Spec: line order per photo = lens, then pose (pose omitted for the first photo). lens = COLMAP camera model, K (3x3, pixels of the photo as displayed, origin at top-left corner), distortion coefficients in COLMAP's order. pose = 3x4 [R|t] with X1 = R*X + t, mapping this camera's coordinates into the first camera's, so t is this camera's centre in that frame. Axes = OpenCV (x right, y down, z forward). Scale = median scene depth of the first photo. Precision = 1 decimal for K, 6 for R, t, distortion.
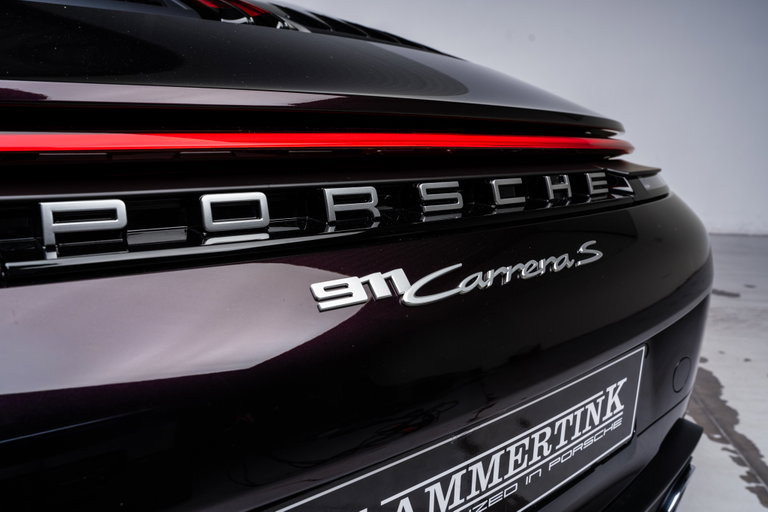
lens RADIAL K [[559.4, 0, 384.3], [0, 559.4, 254.3], [0, 0, 1]] dist [-0.007158, -0.000497]
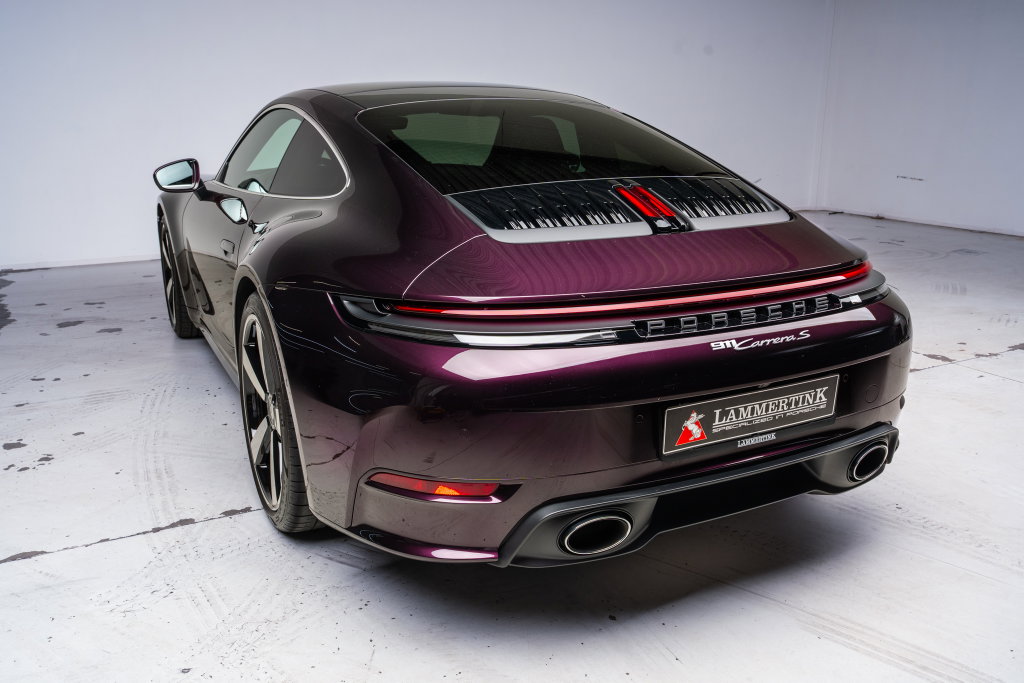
lens RADIAL K [[987.9, 0, 507.0], [0, 987.9, 350.9], [0, 0, 1]] dist [0.011899, 0.000000]
pose [[0.985983, 0.036151, -0.162882, -0.281612], [-0.025135, 0.997287, 0.069192, -0.229809], [0.164941, -0.064128, 0.984216, -4.134509]]
